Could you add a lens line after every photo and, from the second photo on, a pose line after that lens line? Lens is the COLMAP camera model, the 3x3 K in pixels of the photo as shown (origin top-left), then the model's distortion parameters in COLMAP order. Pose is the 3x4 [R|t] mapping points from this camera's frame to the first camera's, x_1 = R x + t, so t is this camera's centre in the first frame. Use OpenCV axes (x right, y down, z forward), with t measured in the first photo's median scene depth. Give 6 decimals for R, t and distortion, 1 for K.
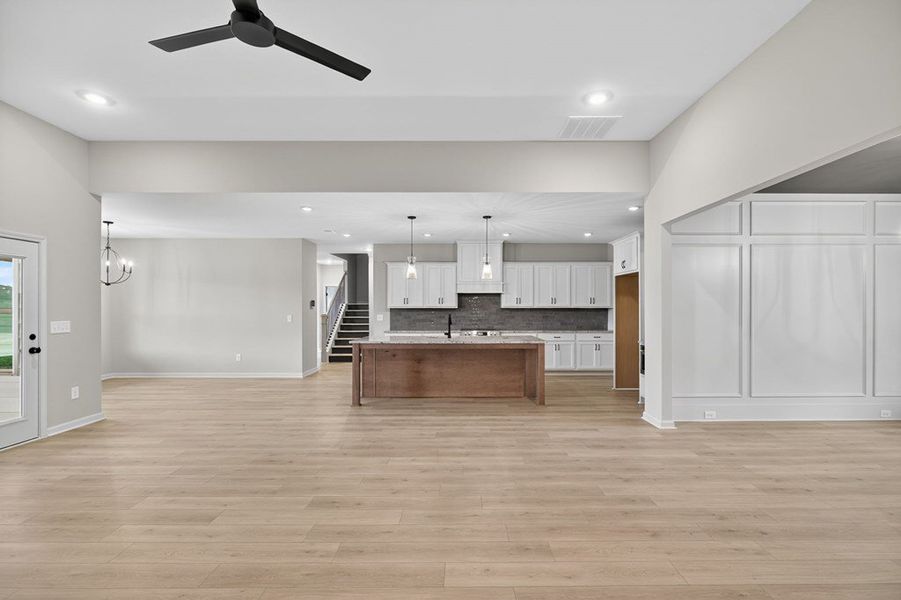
lens RADIAL K [[415.0, 0, 453.2], [0, 415.0, 305.2], [0, 0, 1]] dist [0.004024, 0.000091]
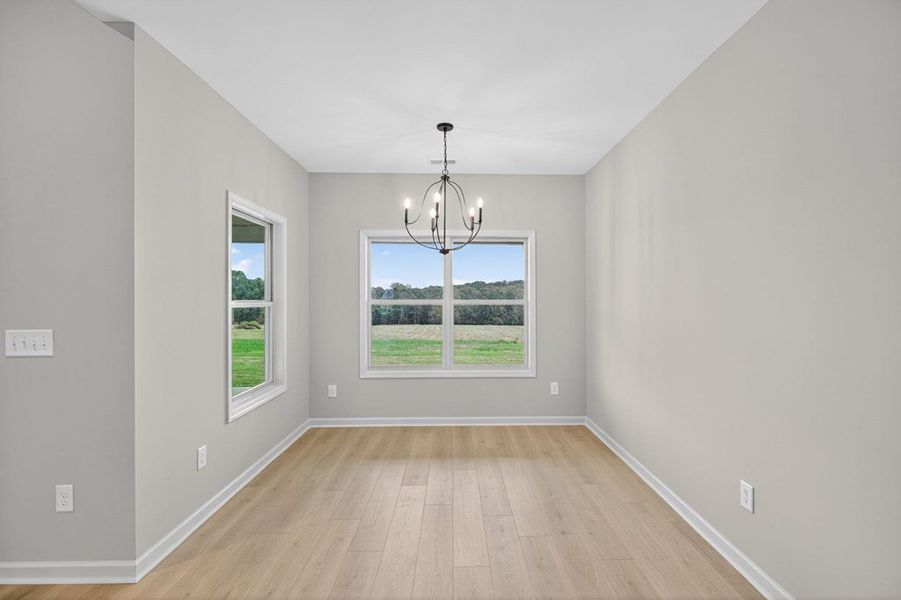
lens RADIAL K [[407.3, 0, 463.9], [0, 407.3, 298.2], [0, 0, 1]] dist [-0.002470, -0.000184]
pose [[0.034967, -0.000955, -0.999388, -0.488606], [0.005331, 0.999985, -0.000769, 0.008341], [0.999374, -0.005301, 0.034972, 1.430996]]
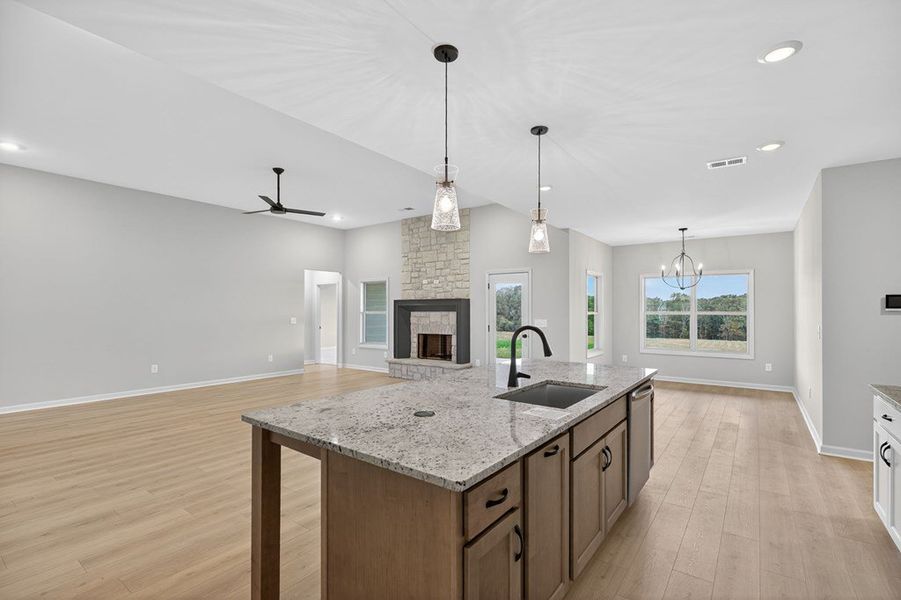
lens RADIAL K [[415.0, 0, 463.3], [0, 415.0, 310.8], [0, 0, 1]] dist [0.004024, 0.000091]
pose [[-0.570794, 0.001925, -0.821091, 0.489172], [0.005227, 0.999986, -0.001289, 0.005226], [0.821077, -0.005027, -0.570796, 1.627039]]
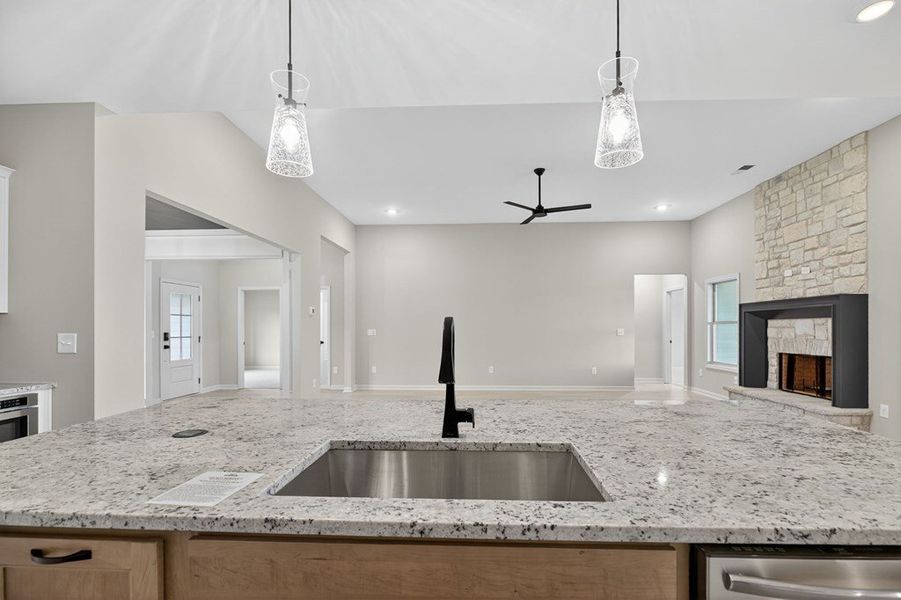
lens RADIAL K [[415.0, 0, 463.0], [0, 415.0, 328.6], [0, 0, 1]] dist [0.004024, 0.000091]
pose [[-0.999580, 0.005368, 0.028475, -0.026510], [0.005293, 0.999982, -0.002709, 0.031648], [-0.028489, -0.002557, -0.999591, 1.656438]]
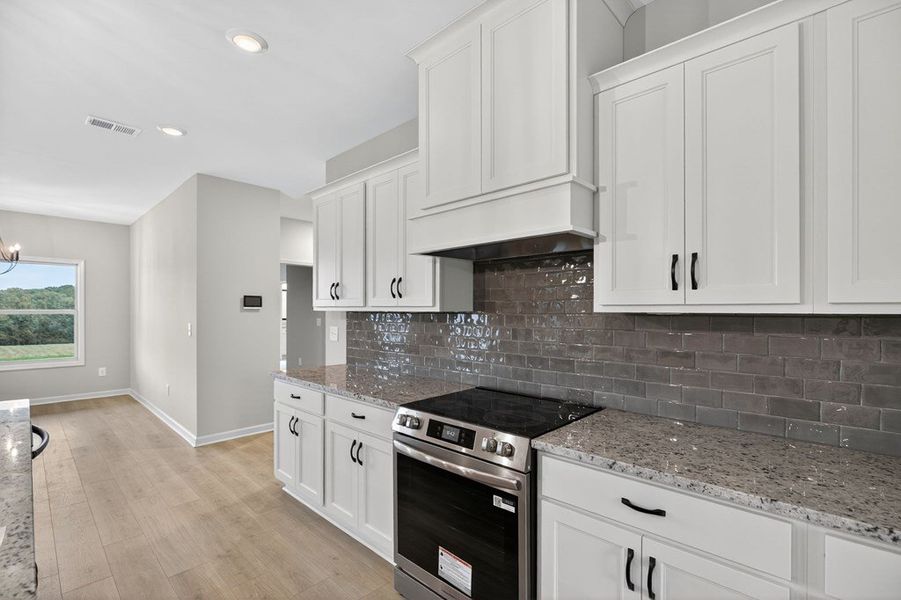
lens RADIAL K [[415.0, 0, 454.7], [0, 415.0, 308.4], [0, 0, 1]] dist [0.004024, 0.000091]
pose [[0.724831, 0.001036, -0.688926, 0.377599], [0.002117, 0.999991, 0.003731, 0.005403], [0.688924, -0.004163, 0.724822, 1.478981]]
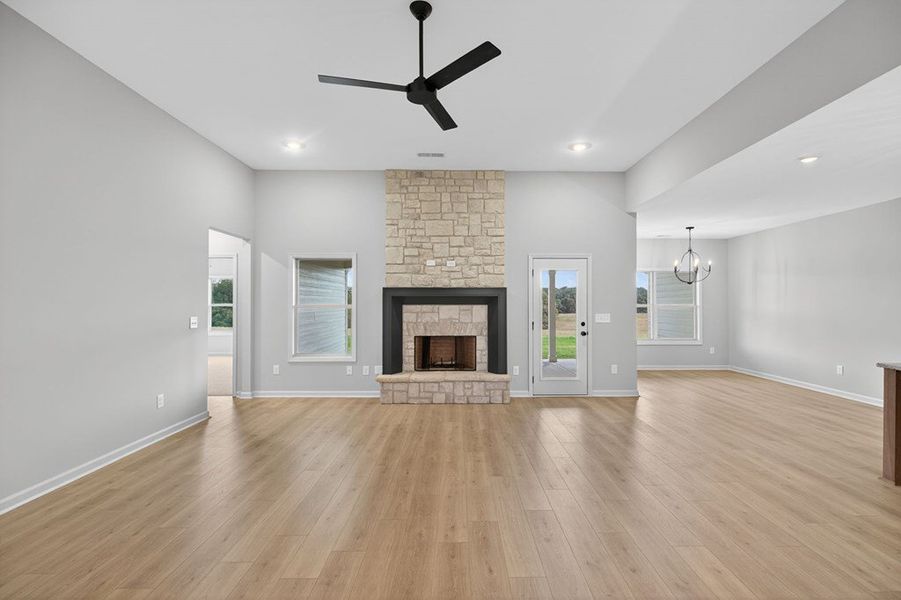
lens RADIAL K [[407.3, 0, 458.3], [0, 407.3, 301.2], [0, 0, 1]] dist [-0.002470, -0.000184]
pose [[0.022688, -0.004302, -0.999733, 0.363523], [0.004616, 0.999981, -0.004199, 0.000684], [0.999732, -0.004520, 0.022708, 0.496687]]
